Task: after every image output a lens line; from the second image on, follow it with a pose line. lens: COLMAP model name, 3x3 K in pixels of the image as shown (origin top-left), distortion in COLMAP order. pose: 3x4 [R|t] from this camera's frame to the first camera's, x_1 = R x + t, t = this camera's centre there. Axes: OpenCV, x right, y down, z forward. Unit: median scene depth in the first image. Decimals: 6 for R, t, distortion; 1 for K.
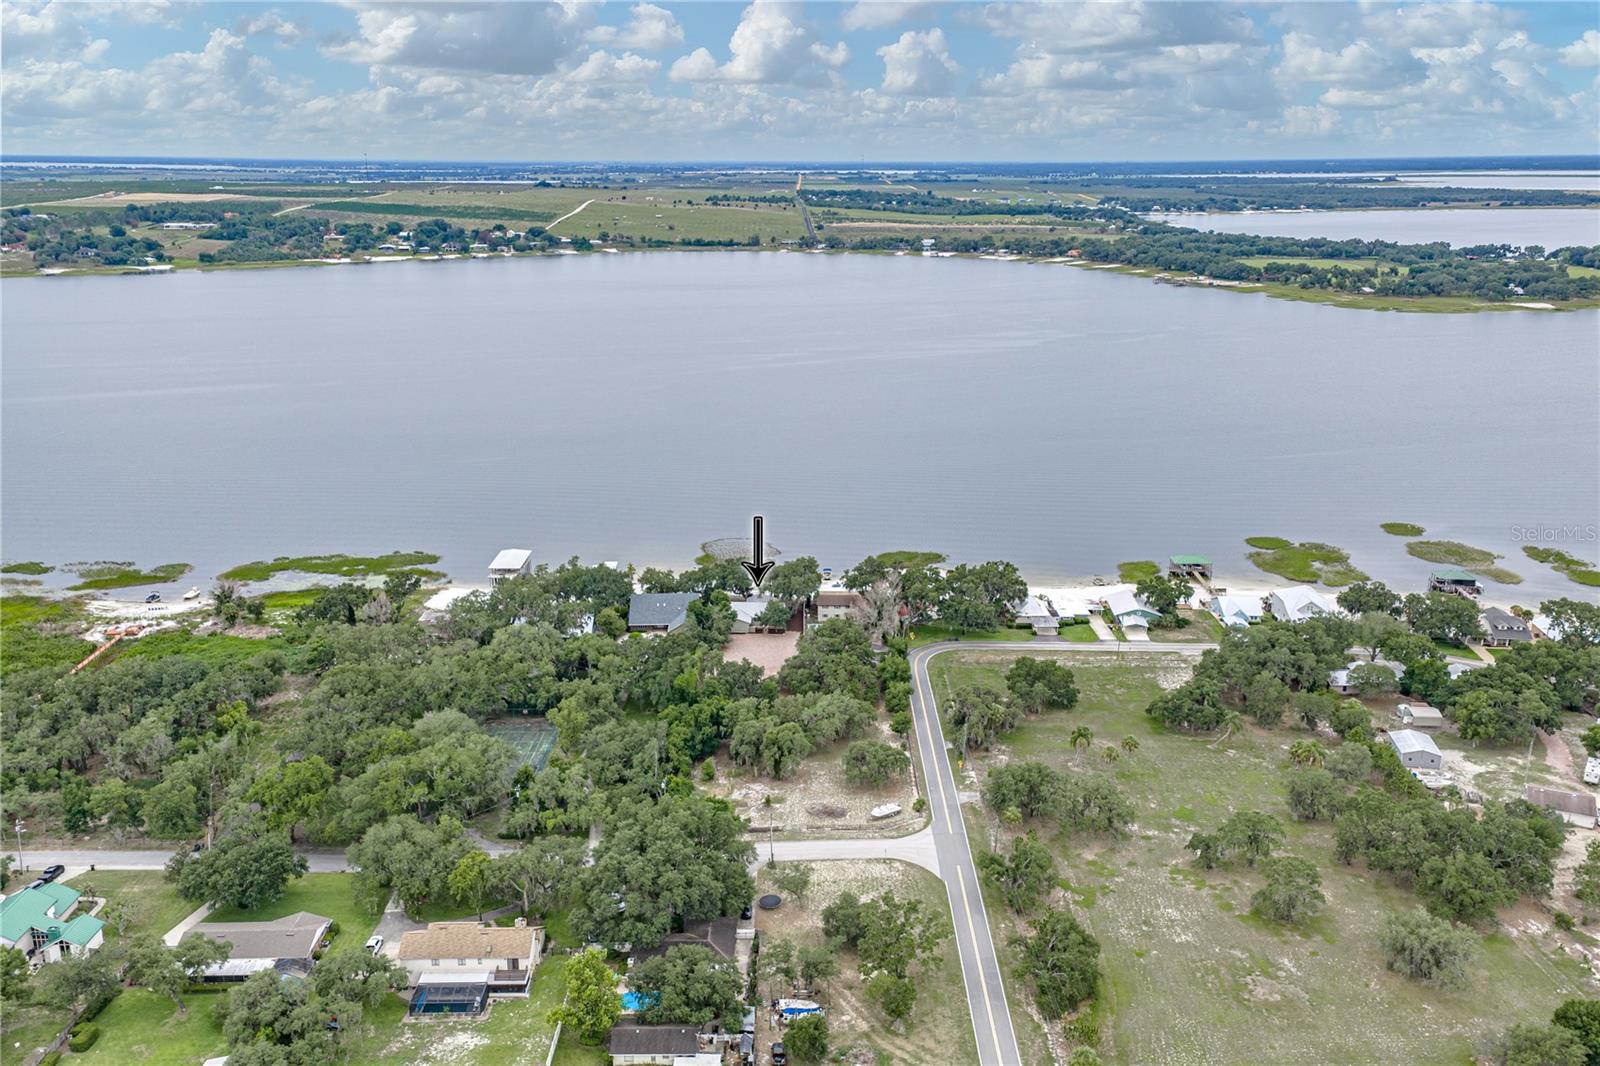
lens RADIAL K [[1325.4, 0, 800.0], [0, 1325.4, 533.0], [0, 0, 1]] dist [0.068159, 0.006100]
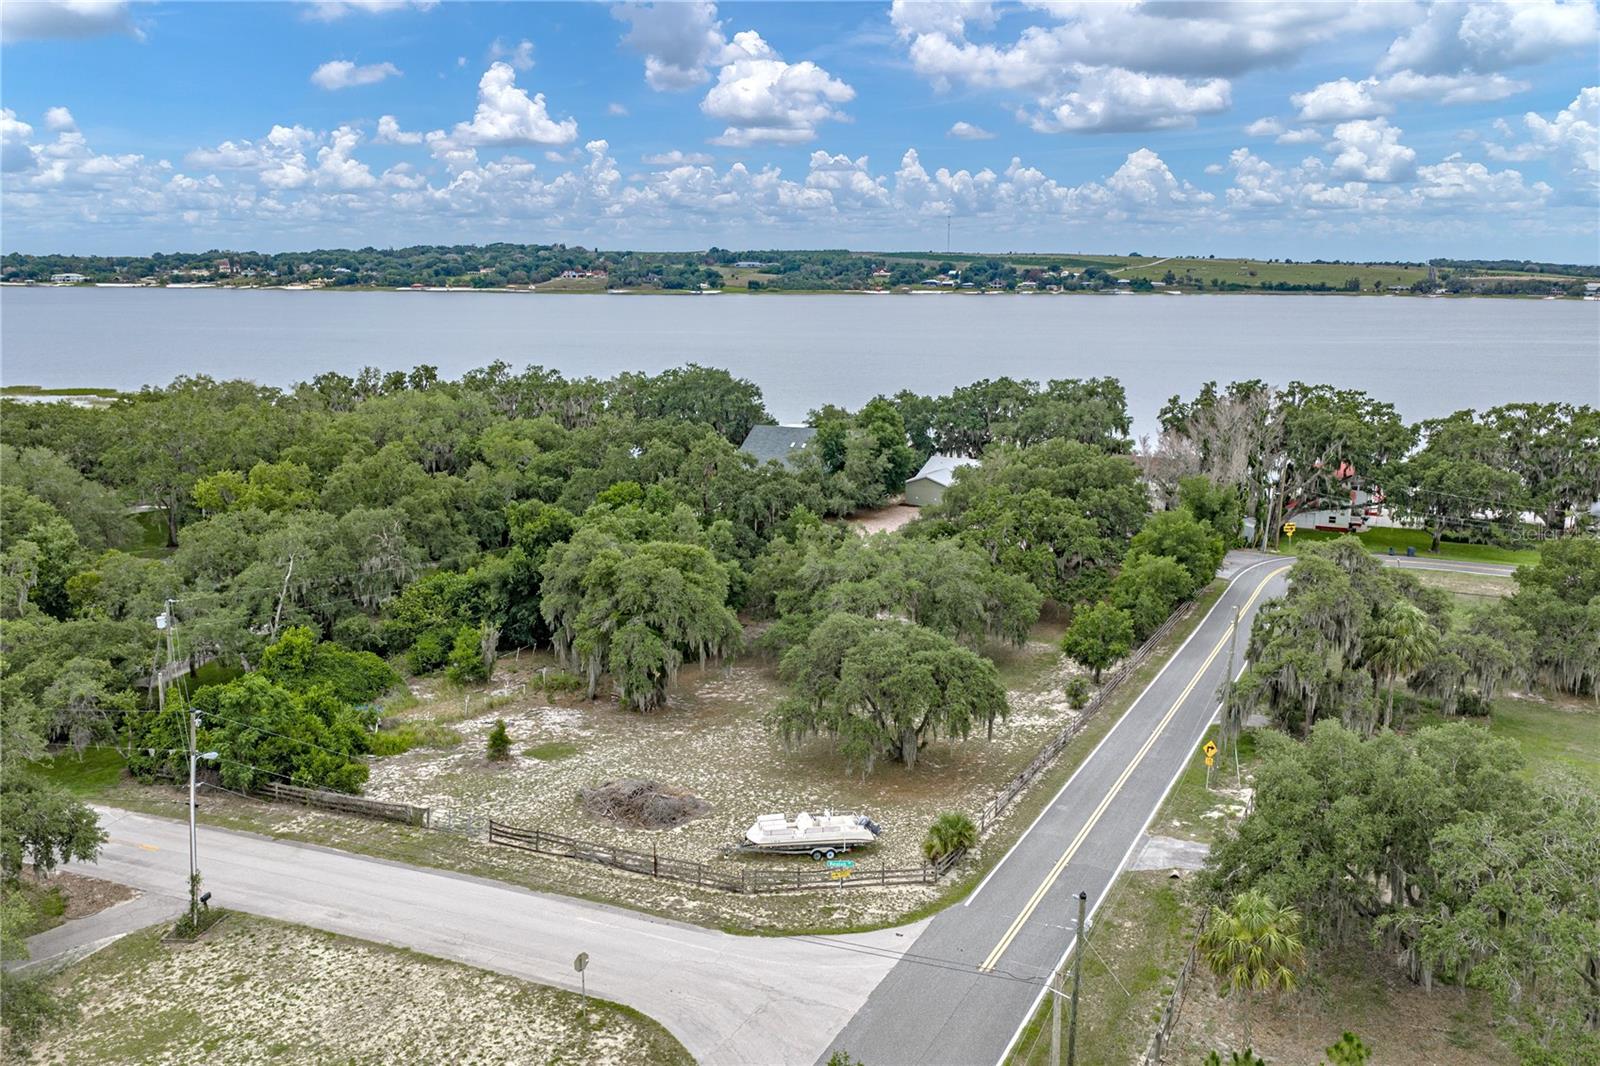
lens RADIAL K [[1350.7, 0, 800.0], [0, 1350.7, 533.0], [0, 0, 1]] dist [0.019838, 0.007549]
pose [[0.903279, 0.090893, -0.419314, 0.034773], [-0.124448, 0.990793, -0.053313, 0.033808], [0.410608, 0.100339, 0.906274, 0.154387]]
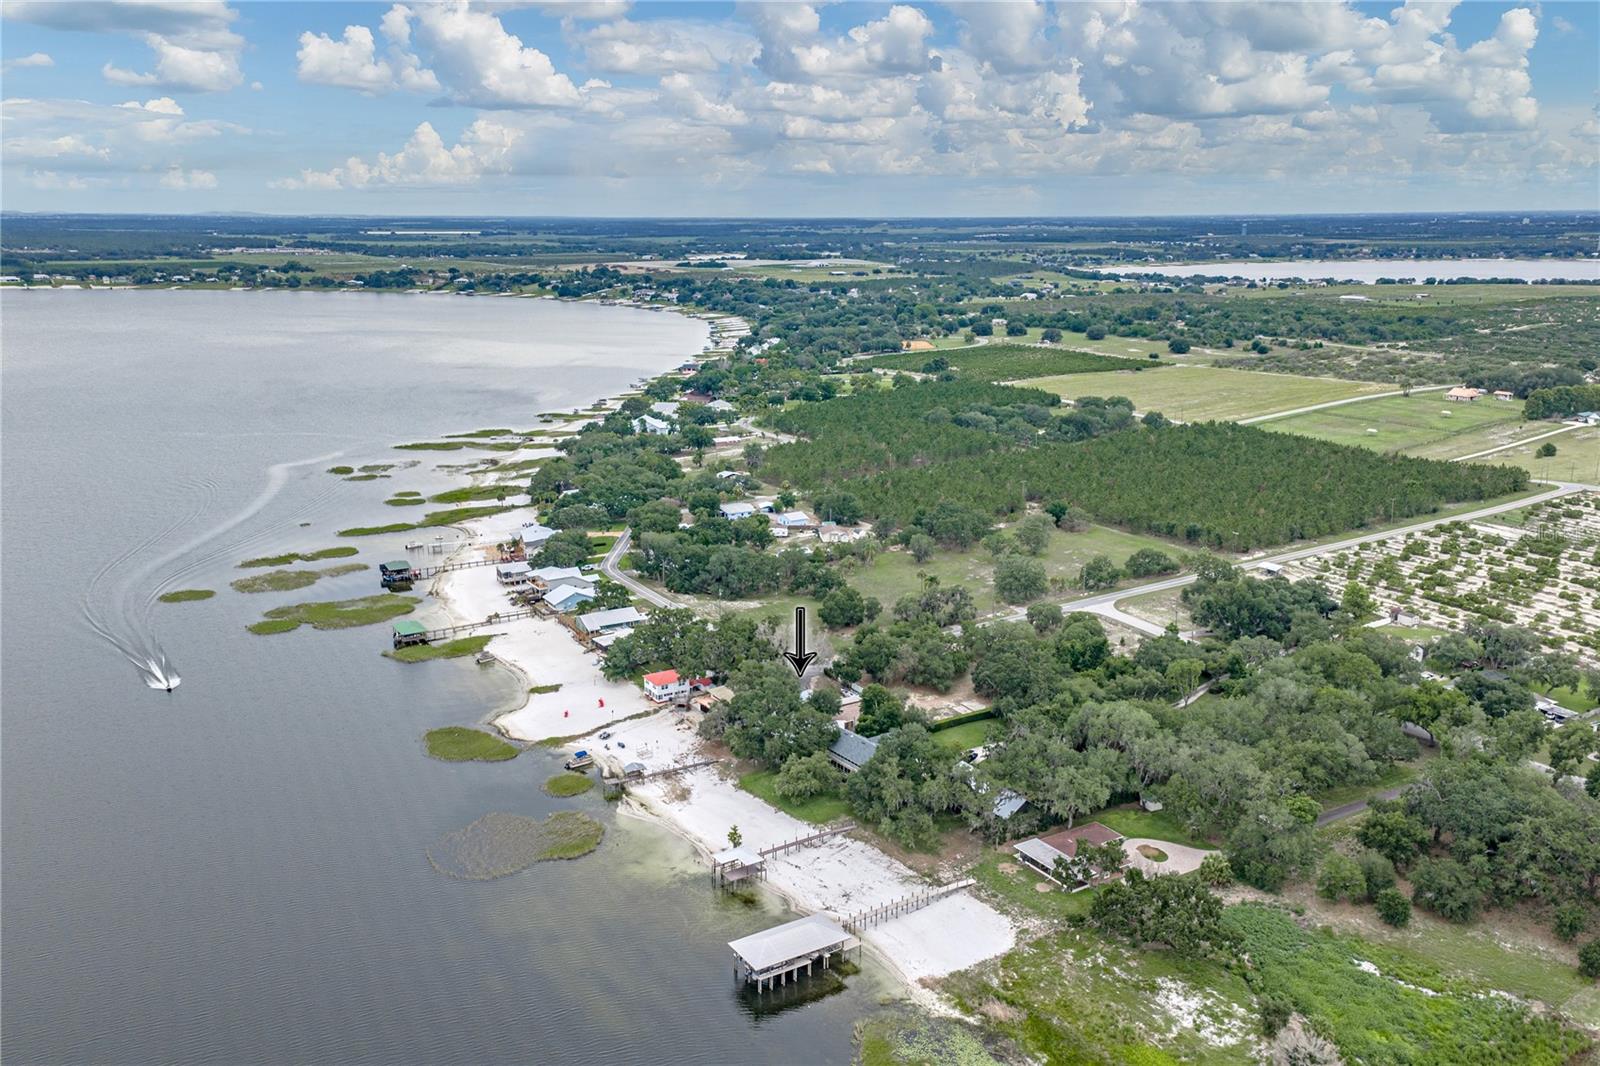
lens RADIAL K [[1325.4, 0, 800.0], [0, 1325.4, 533.0], [0, 0, 1]] dist [0.068159, 0.006100]
pose [[-0.532870, -0.199641, 0.822309, -0.213450], [0.232817, 0.899677, 0.369294, -0.111533], [-0.813539, 0.388233, -0.432931, 0.393235]]
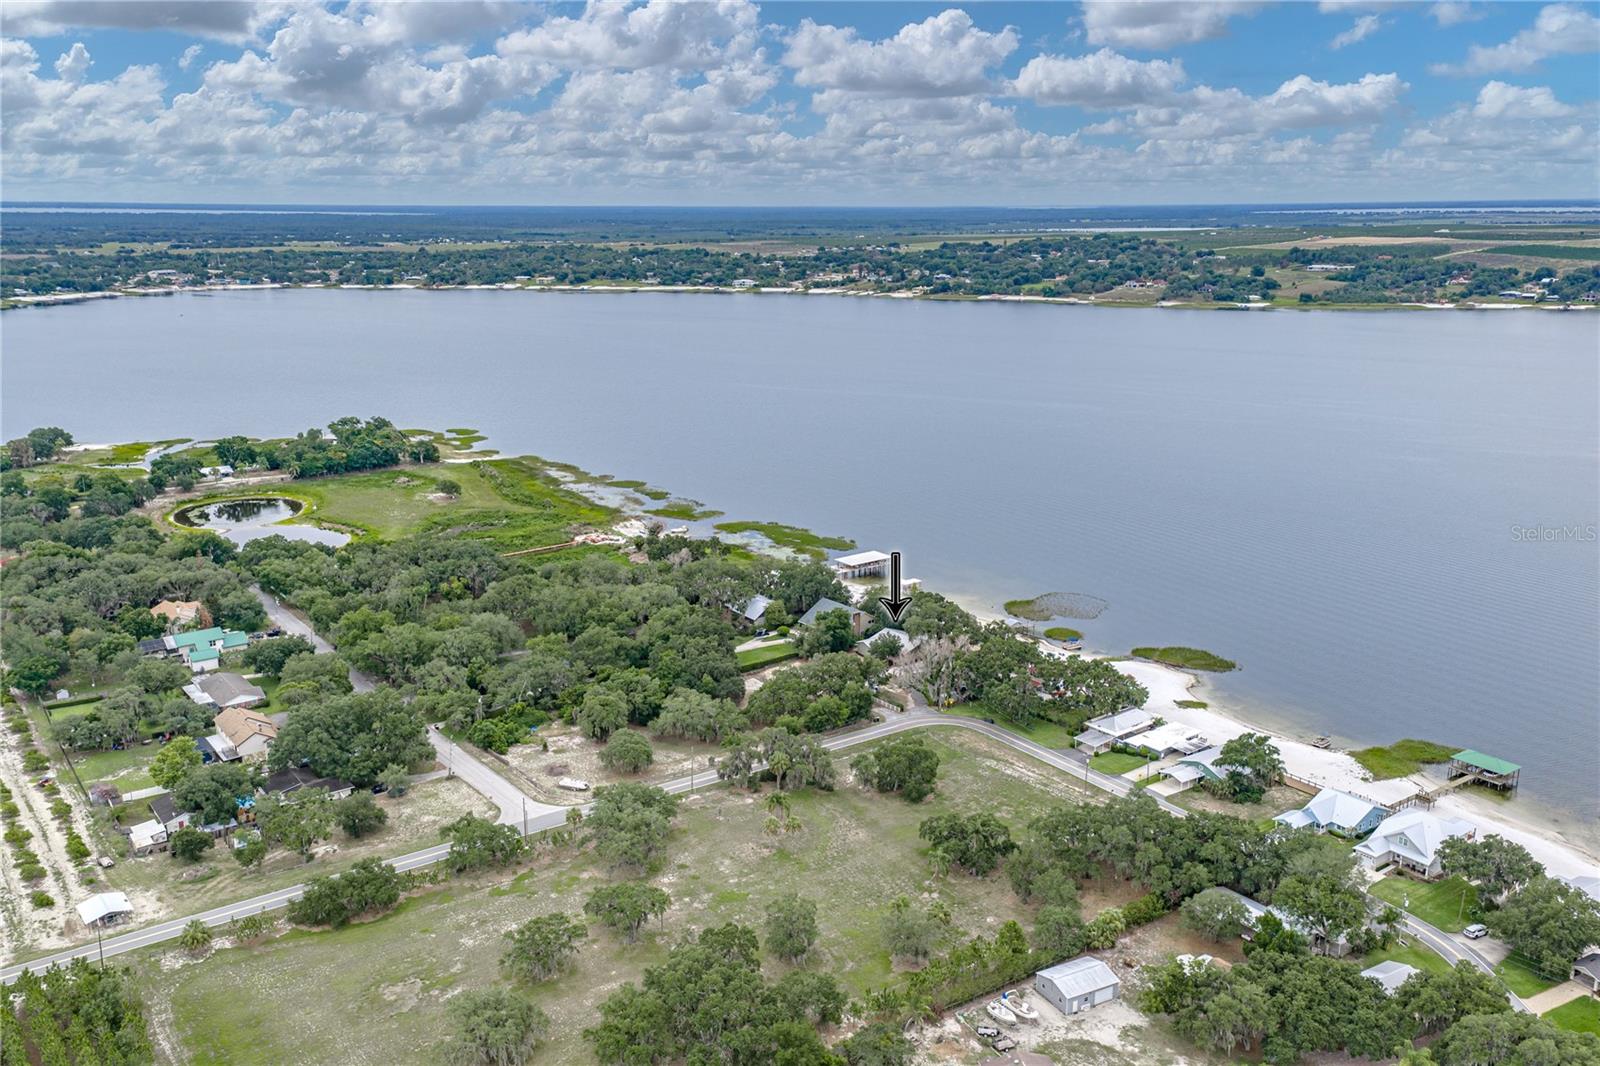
lens RADIAL K [[1318.0, 0, 800.0], [0, 1318.0, 533.0], [0, 0, 1]] dist [0.067226, 0.007930]
pose [[0.600313, 0.194849, -0.775666, 0.205072], [-0.217139, 0.973146, 0.076406, -0.025073], [0.769724, 0.122560, 0.626501, 0.087127]]
